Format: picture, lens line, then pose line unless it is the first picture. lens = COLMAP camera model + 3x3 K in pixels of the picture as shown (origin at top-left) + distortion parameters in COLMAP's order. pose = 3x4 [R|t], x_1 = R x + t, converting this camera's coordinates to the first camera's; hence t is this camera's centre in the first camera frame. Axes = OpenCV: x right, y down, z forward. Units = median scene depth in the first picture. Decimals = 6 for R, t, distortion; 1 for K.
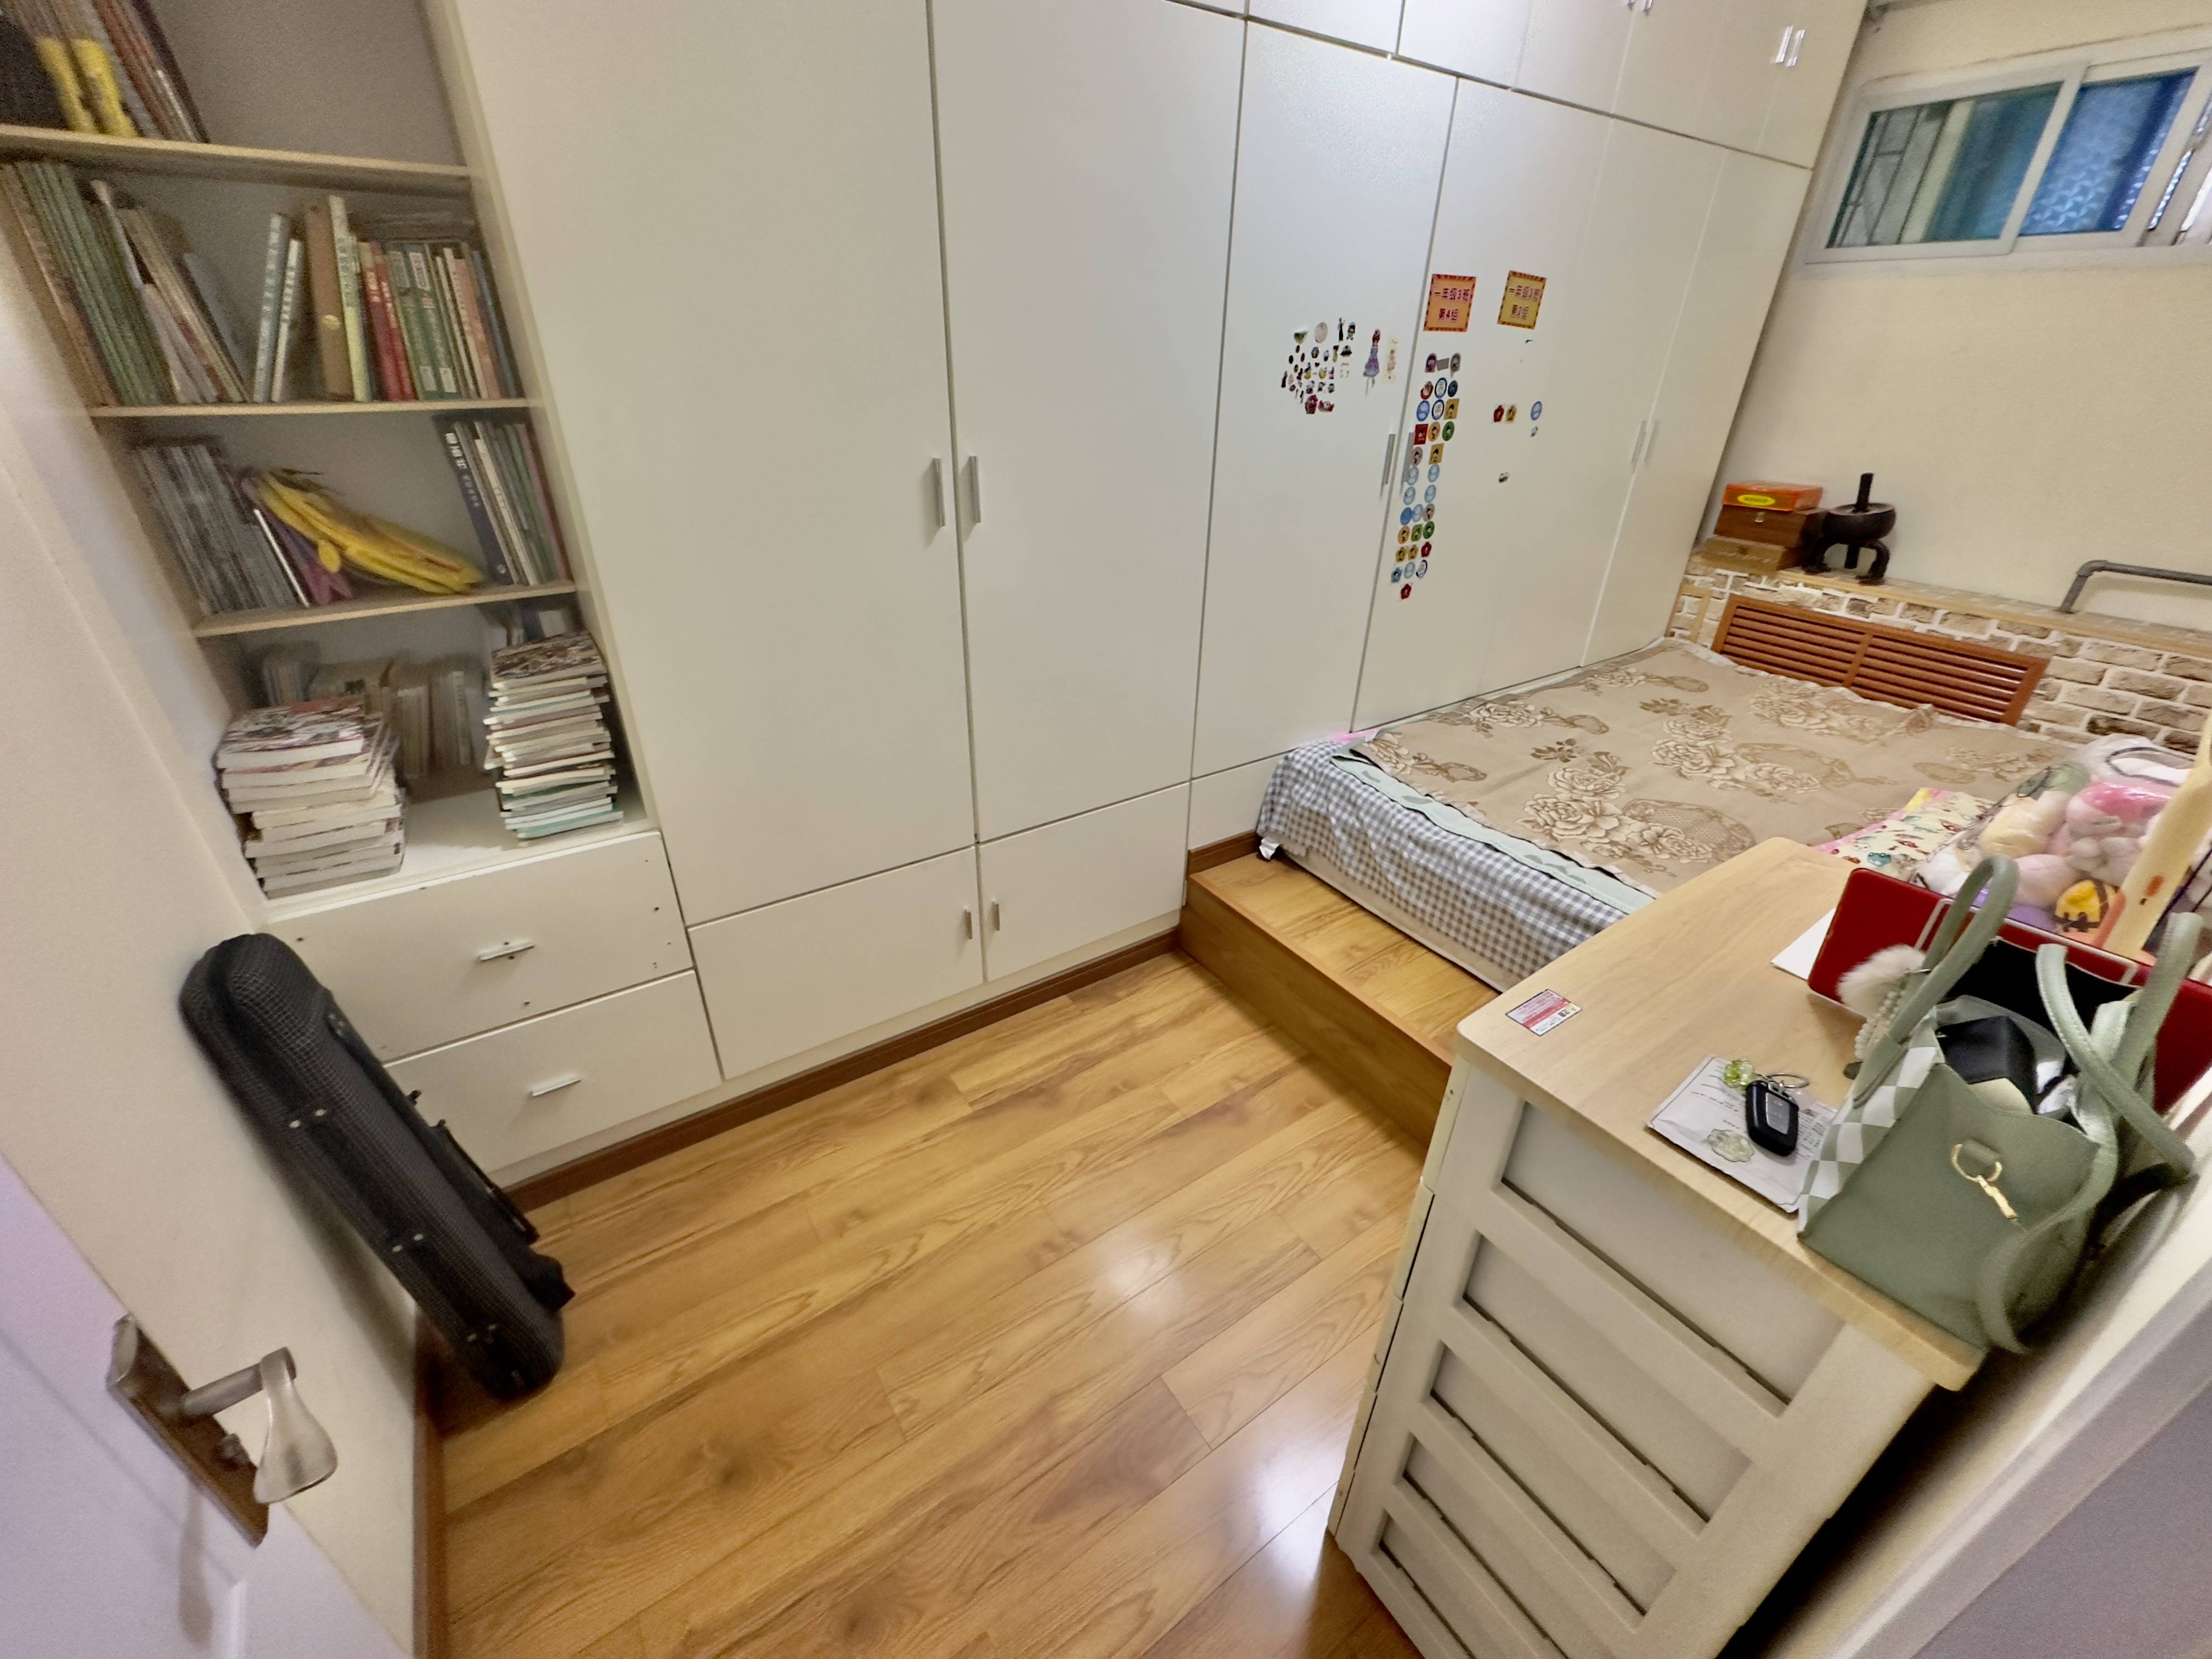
lens RADIAL K [[883.4, 0, 1112.2], [0, 883.4, 829.1], [0, 0, 1]] dist [0.000549, -0.000210]
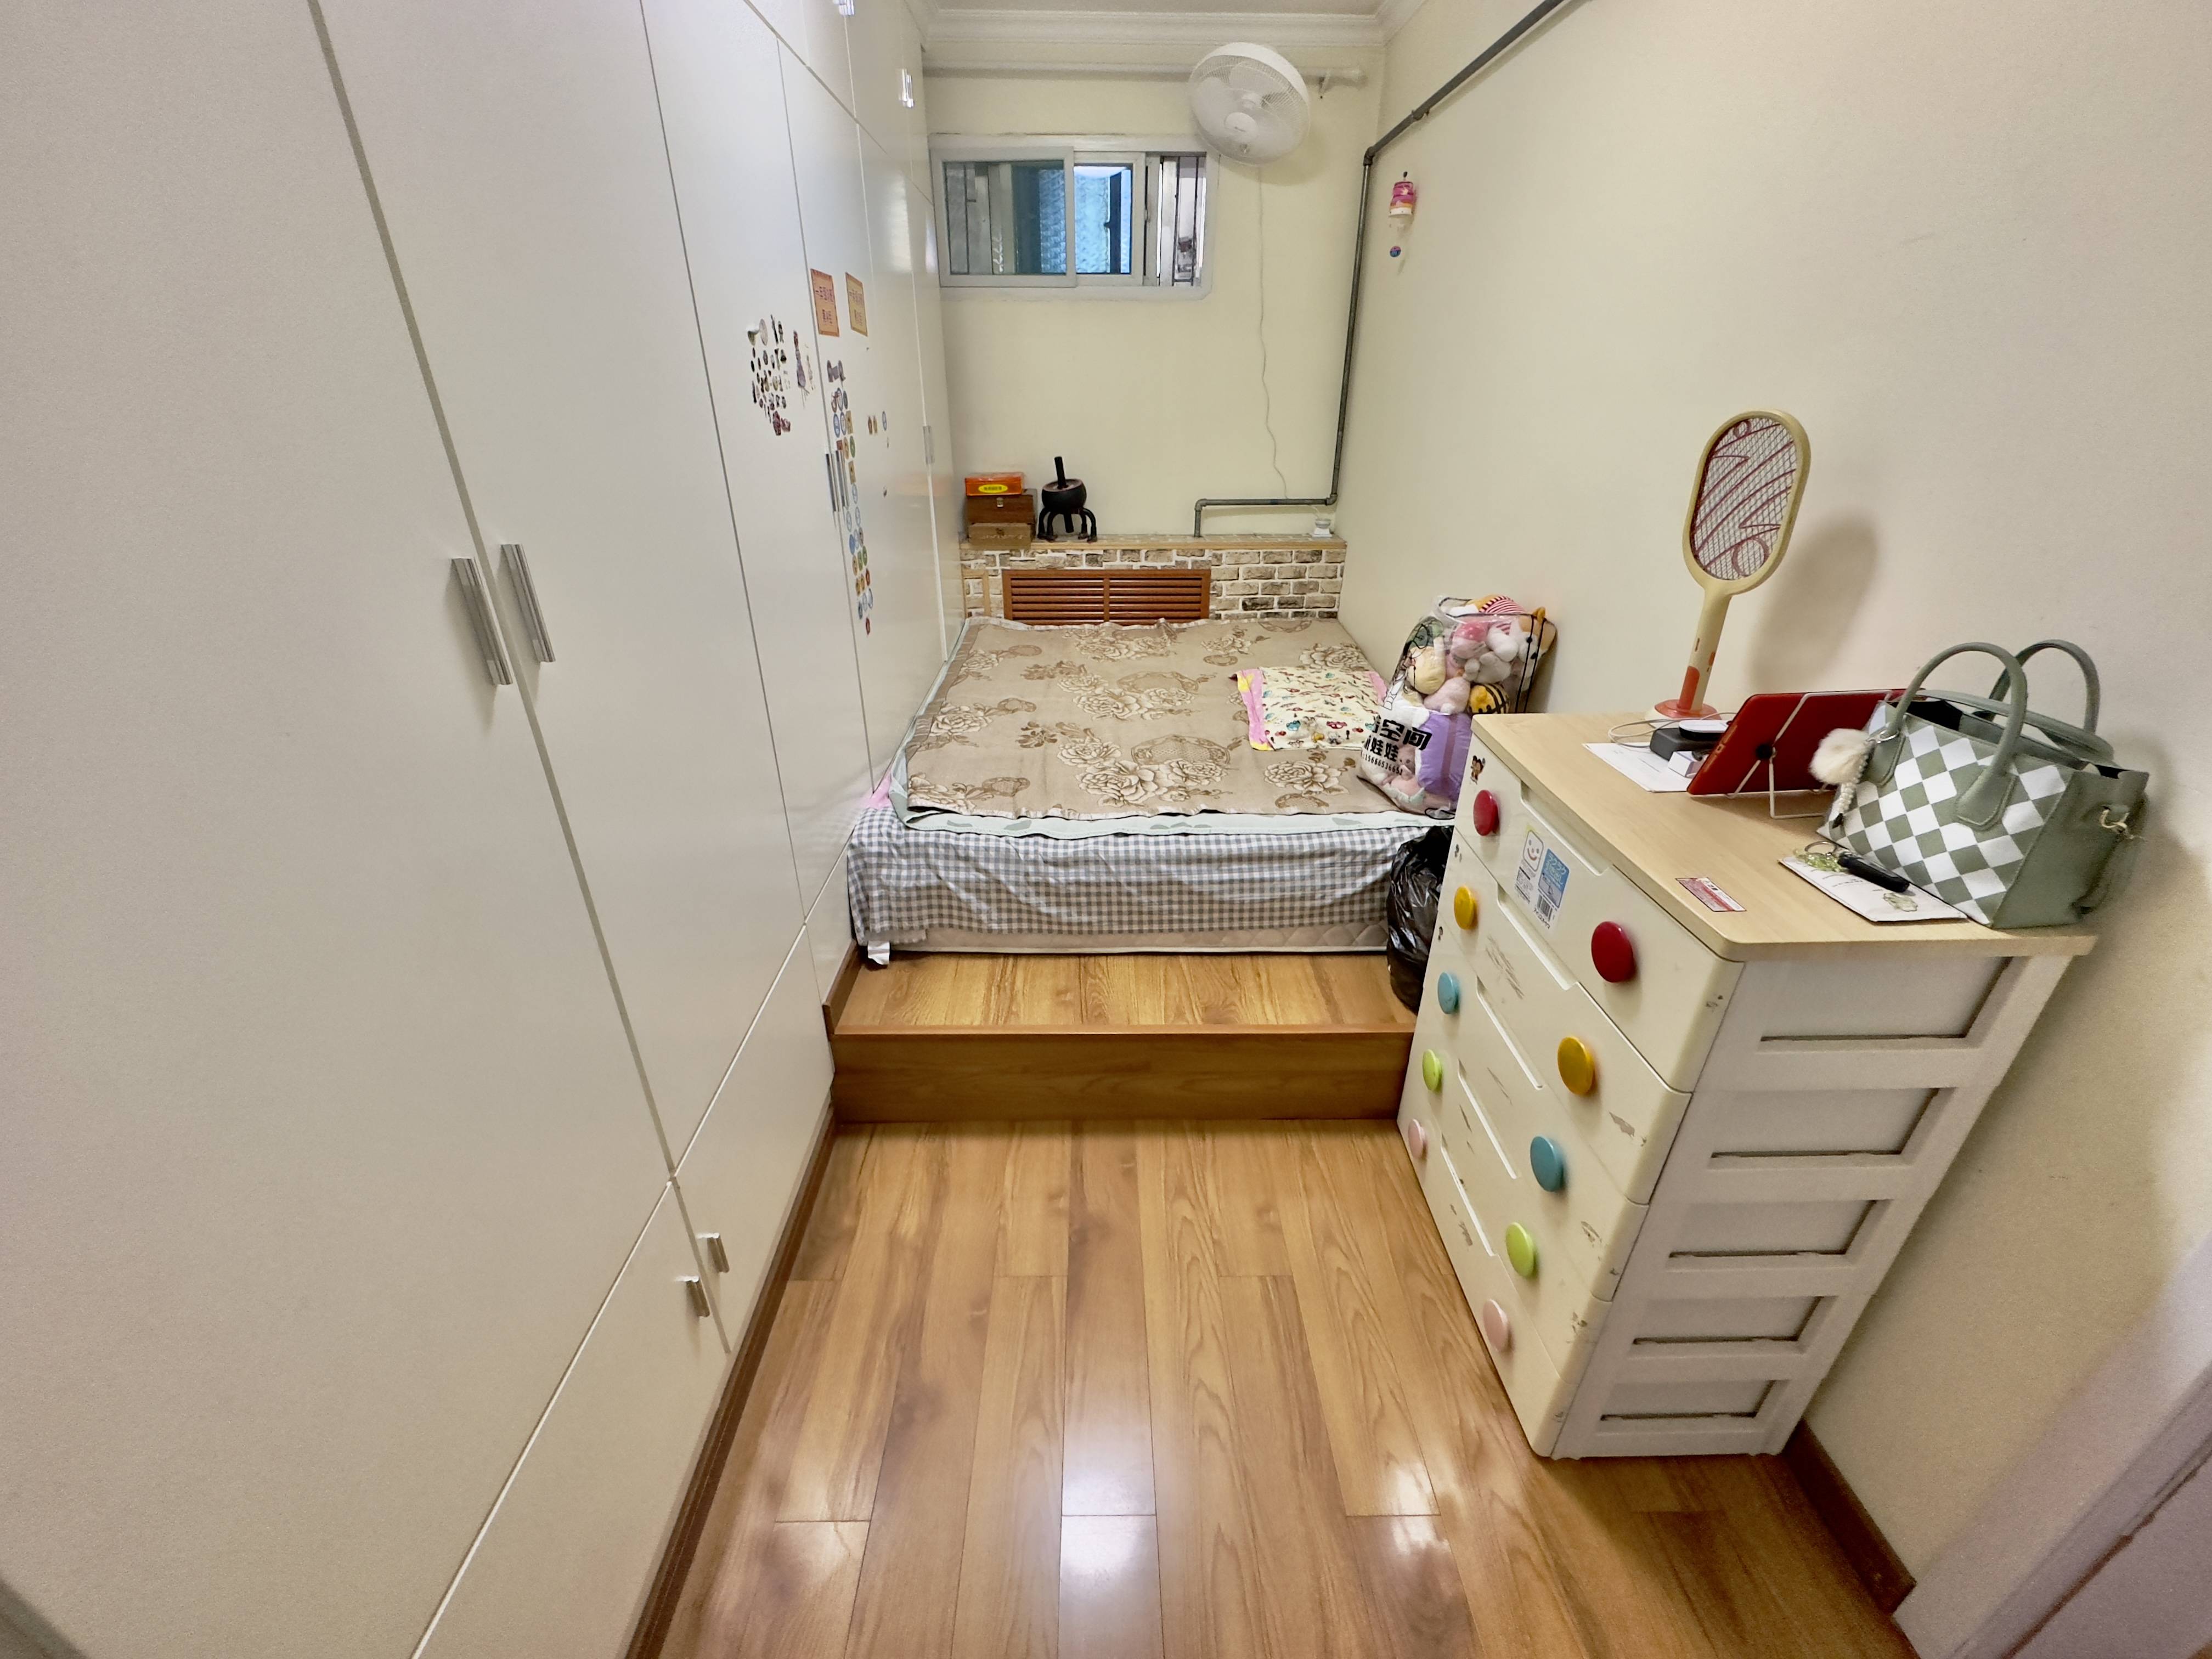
lens RADIAL K [[883.4, 0, 1104.4], [0, 883.4, 827.7], [0, 0, 1]] dist [0.000549, -0.000210]
pose [[0.553389, -0.395269, 0.733159, -0.287125], [0.412295, 0.894816, 0.171222, -0.148413], [-0.723721, 0.207526, 0.658149, 0.296005]]
